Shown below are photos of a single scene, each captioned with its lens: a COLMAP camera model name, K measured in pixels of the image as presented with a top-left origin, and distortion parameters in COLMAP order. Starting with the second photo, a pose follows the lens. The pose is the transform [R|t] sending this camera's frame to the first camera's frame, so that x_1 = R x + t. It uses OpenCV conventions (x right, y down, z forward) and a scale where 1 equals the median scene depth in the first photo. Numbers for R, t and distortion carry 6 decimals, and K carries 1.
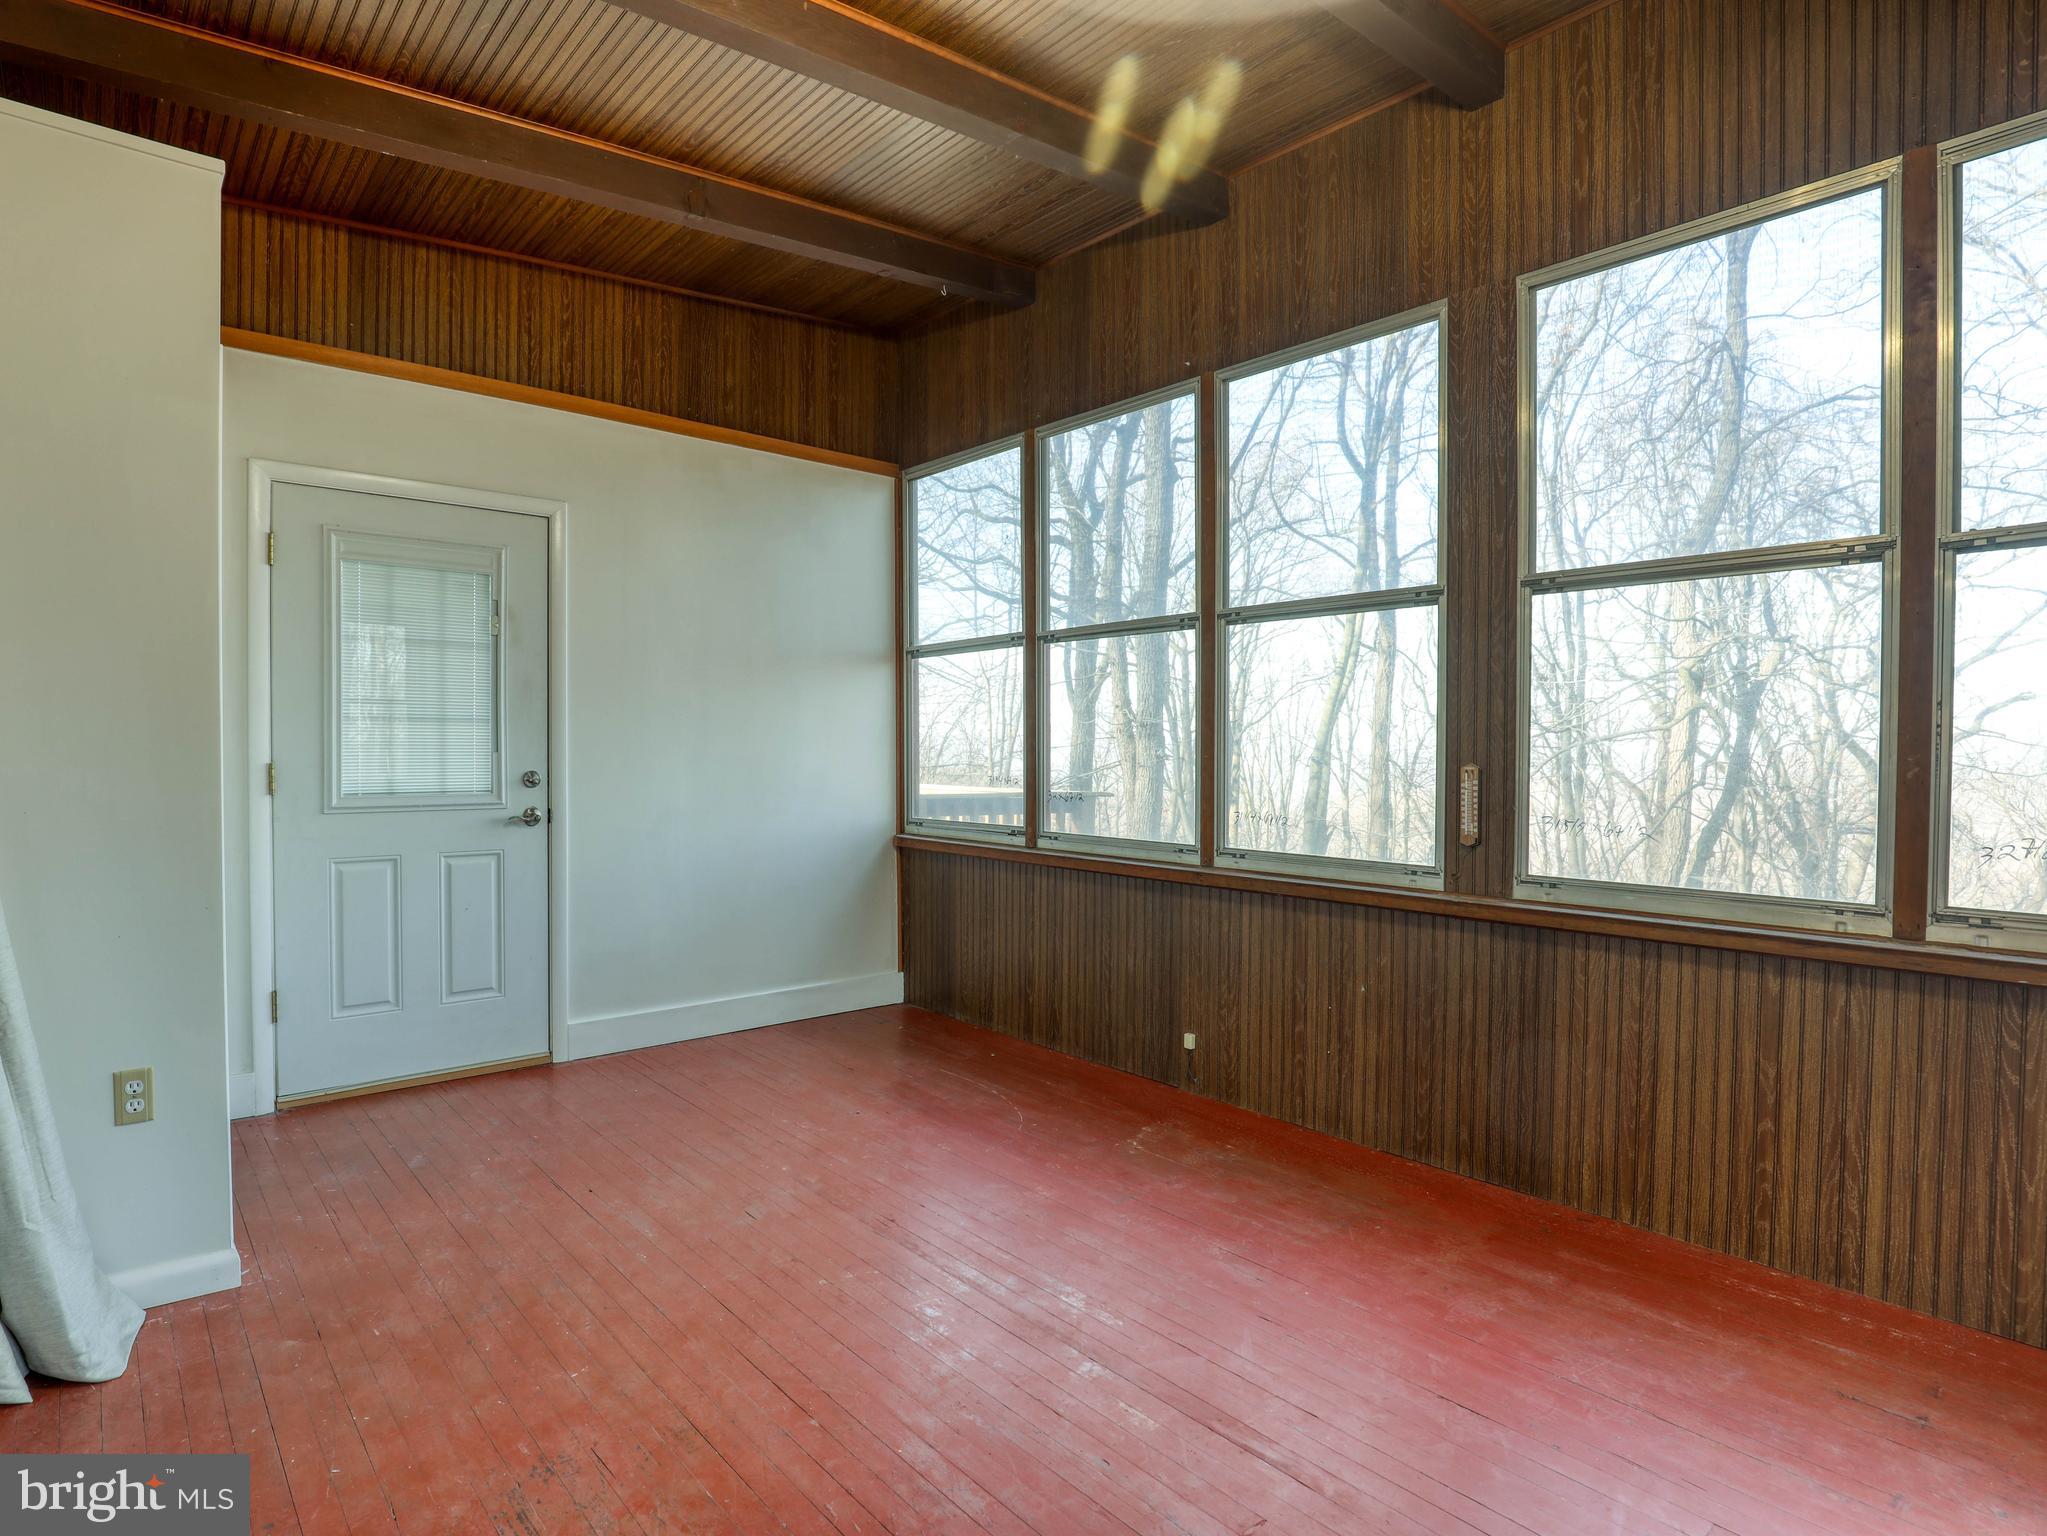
lens RADIAL K [[1090.2, 0, 1022.8], [0, 1090.2, 826.8], [0, 0, 1]] dist [-0.046578, 0.000042]
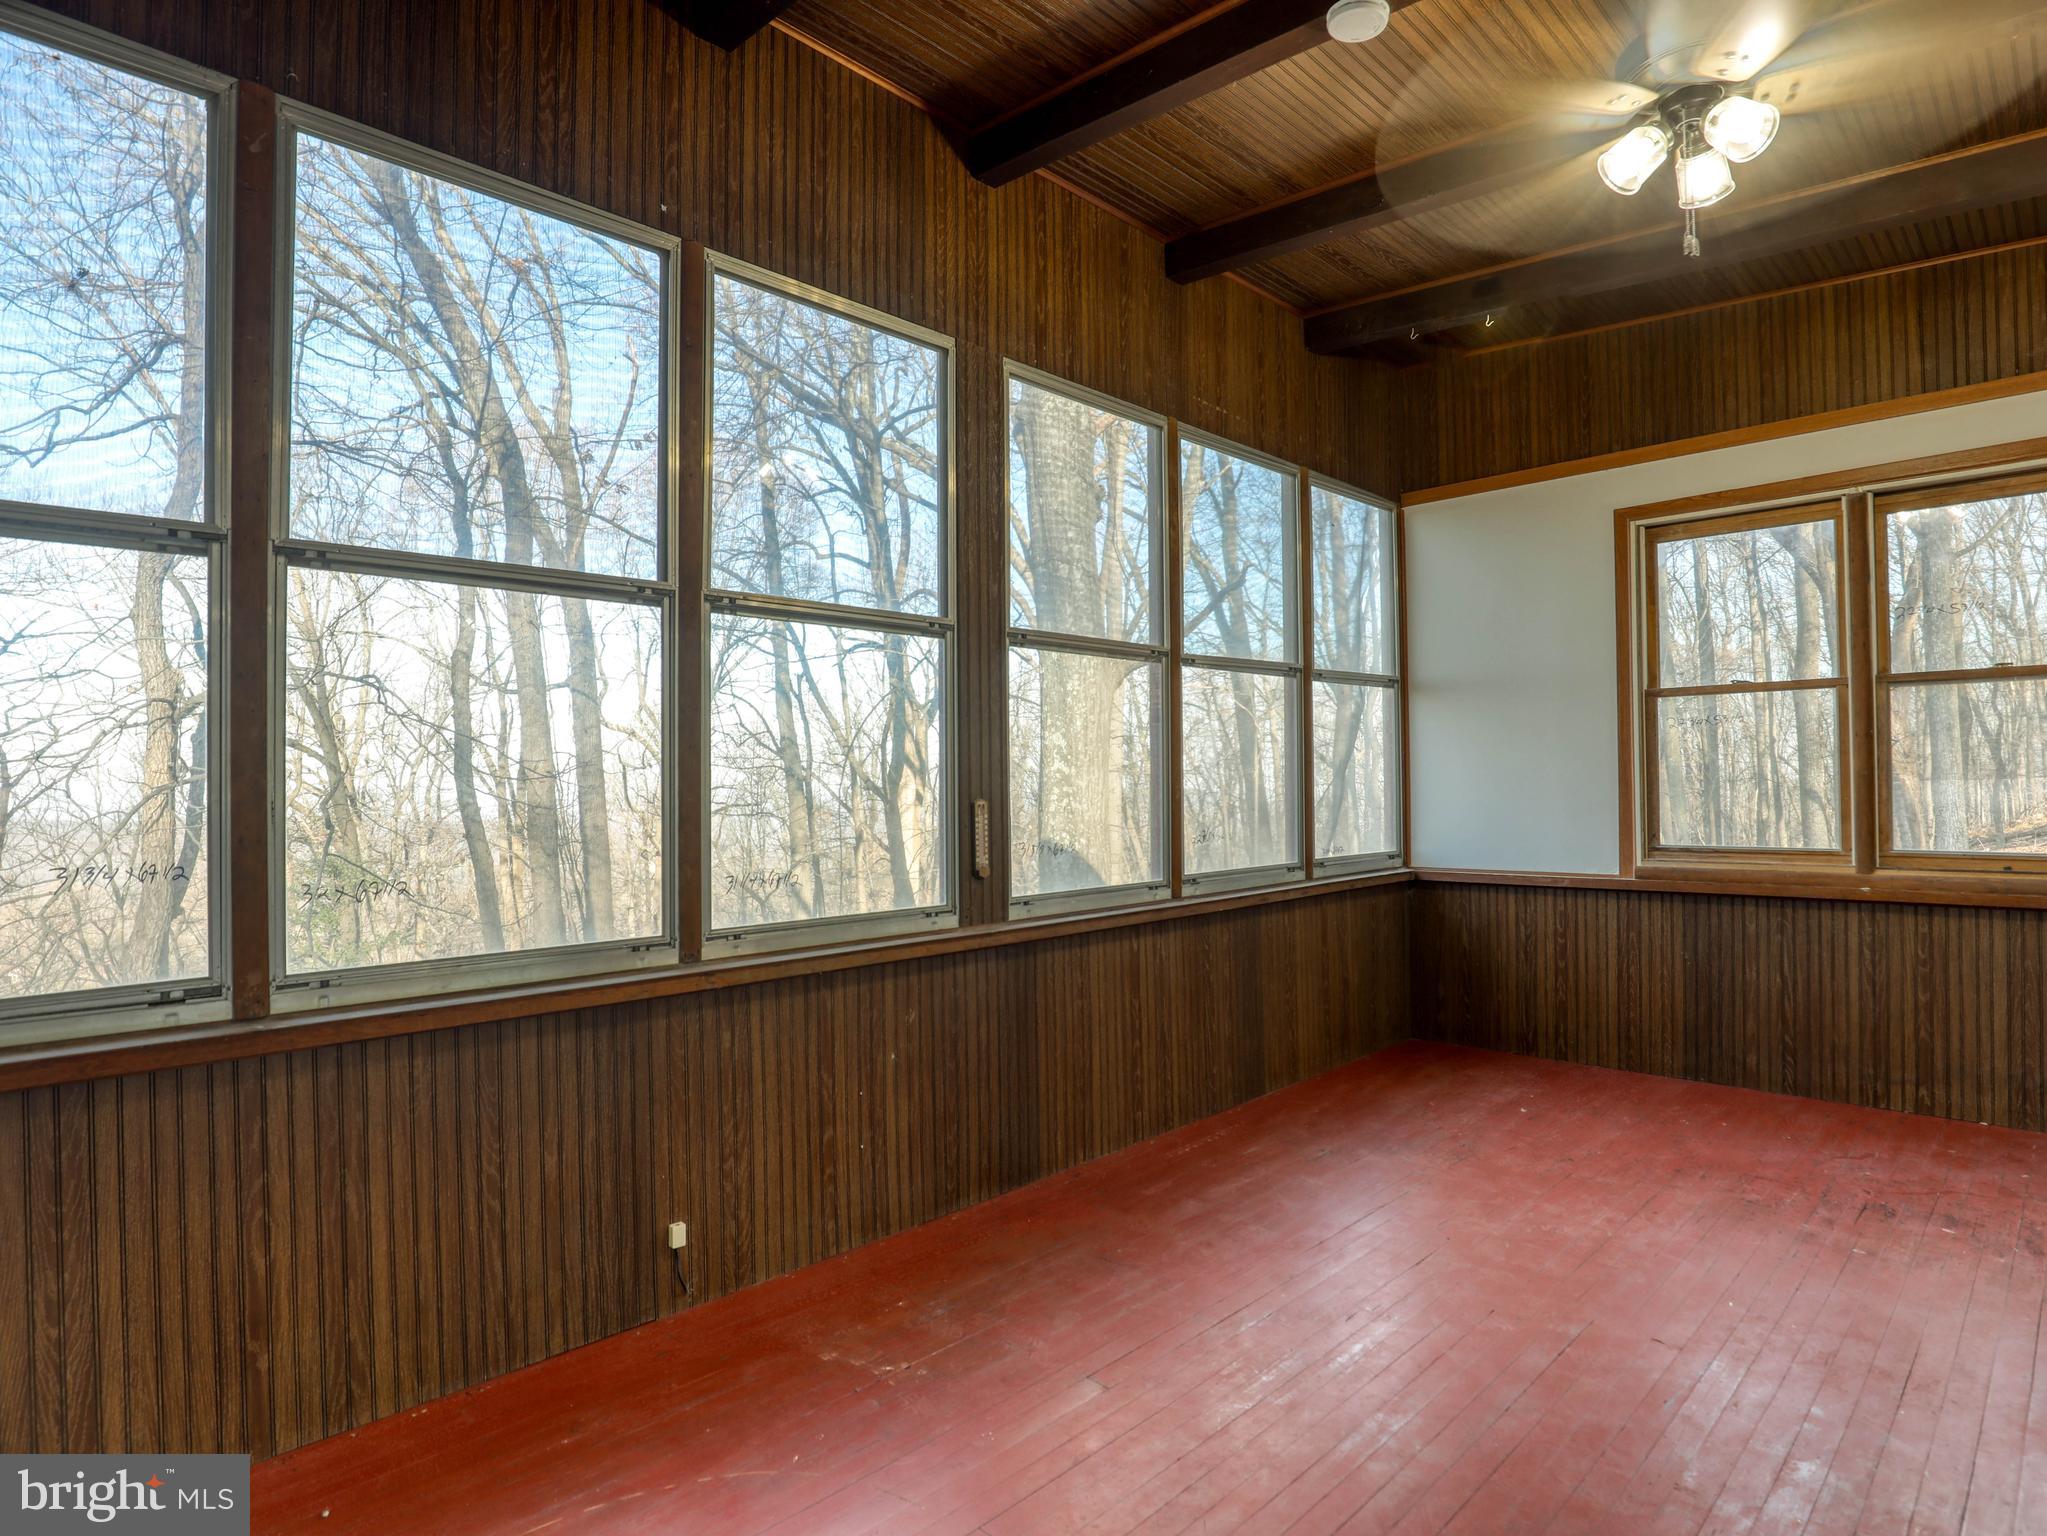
lens RADIAL K [[1101.2, 0, 1035.4], [0, 1101.2, 765.6], [0, 0, 1]] dist [-0.028191, 0.000870]
pose [[-0.064225, -0.008830, 0.997896, -0.589735], [0.059182, 0.998167, 0.012642, -0.092382], [-0.996179, 0.059870, -0.063584, 0.930117]]
